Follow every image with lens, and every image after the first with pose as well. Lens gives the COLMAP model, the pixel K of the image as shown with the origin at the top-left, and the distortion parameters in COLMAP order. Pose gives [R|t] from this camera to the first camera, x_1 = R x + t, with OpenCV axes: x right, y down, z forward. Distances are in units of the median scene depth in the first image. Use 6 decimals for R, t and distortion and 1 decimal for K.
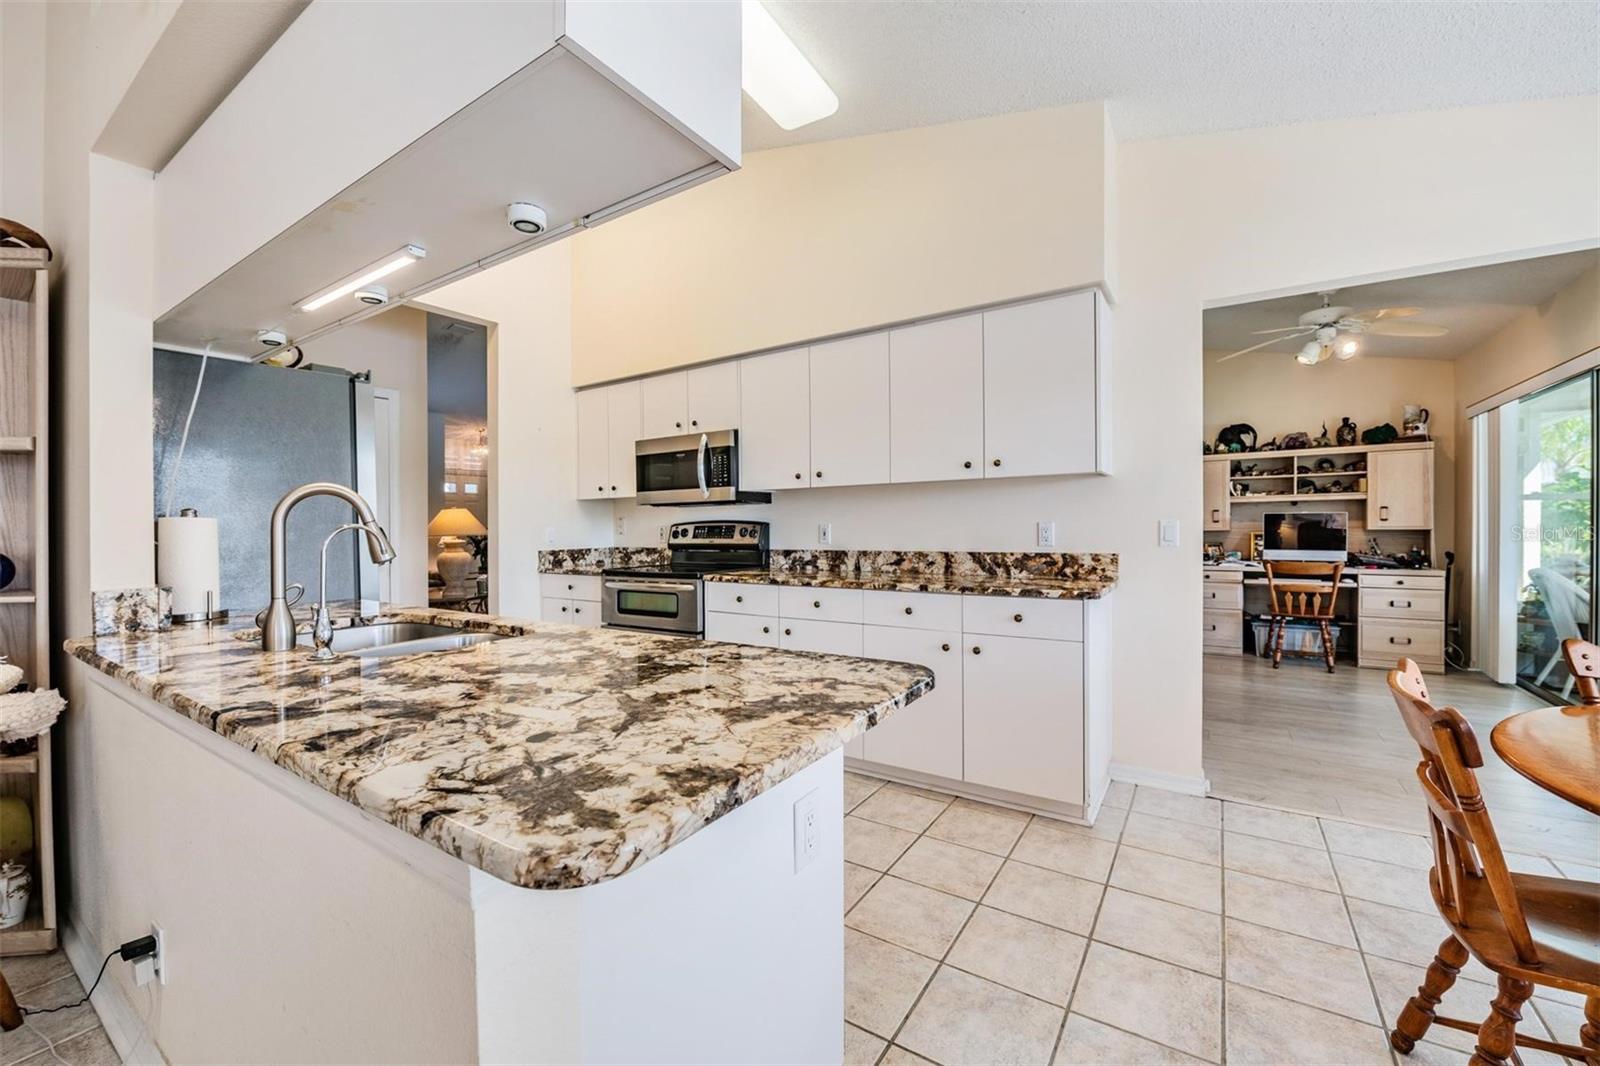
lens RADIAL K [[638.3, 0, 824.2], [0, 638.3, 537.6], [0, 0, 1]] dist [-0.008224, -0.003500]
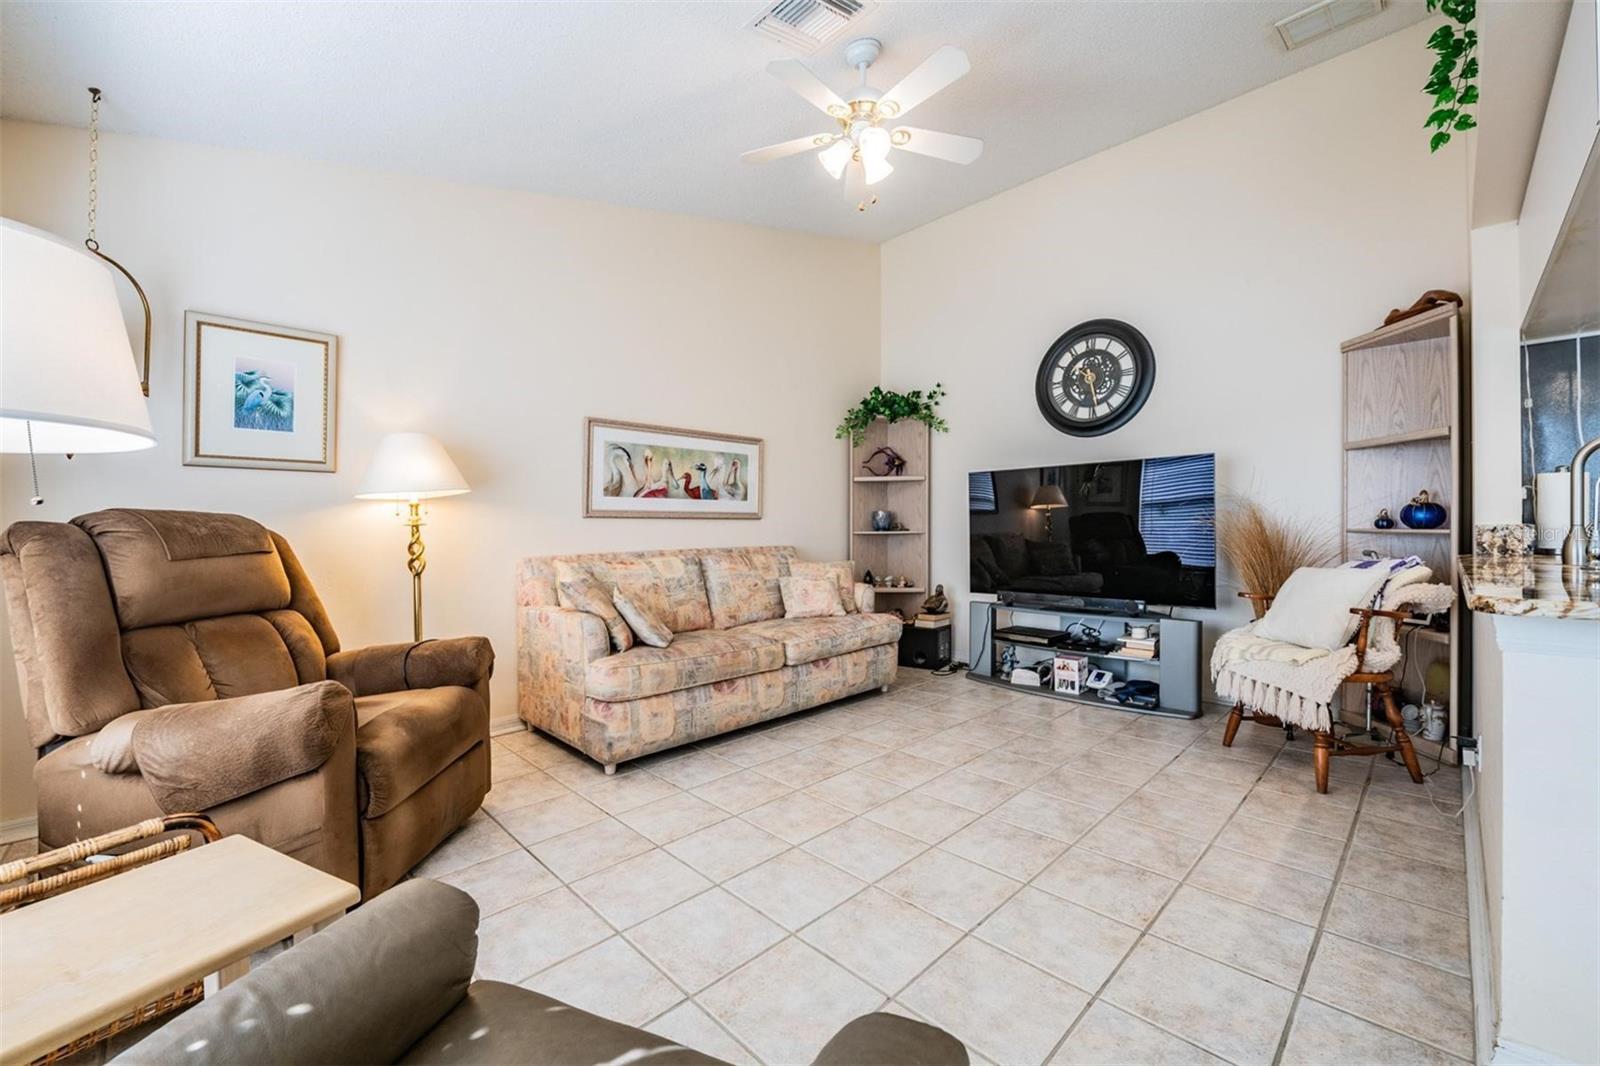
lens RADIAL K [[638.3, 0, 793.3], [0, 638.3, 522.4], [0, 0, 1]] dist [-0.008224, -0.003500]
pose [[-0.224898, 0.006051, -0.974364, 0.326716], [0.003290, 0.999980, 0.005451, 0.032814], [0.974377, -0.001980, -0.224913, -0.122786]]
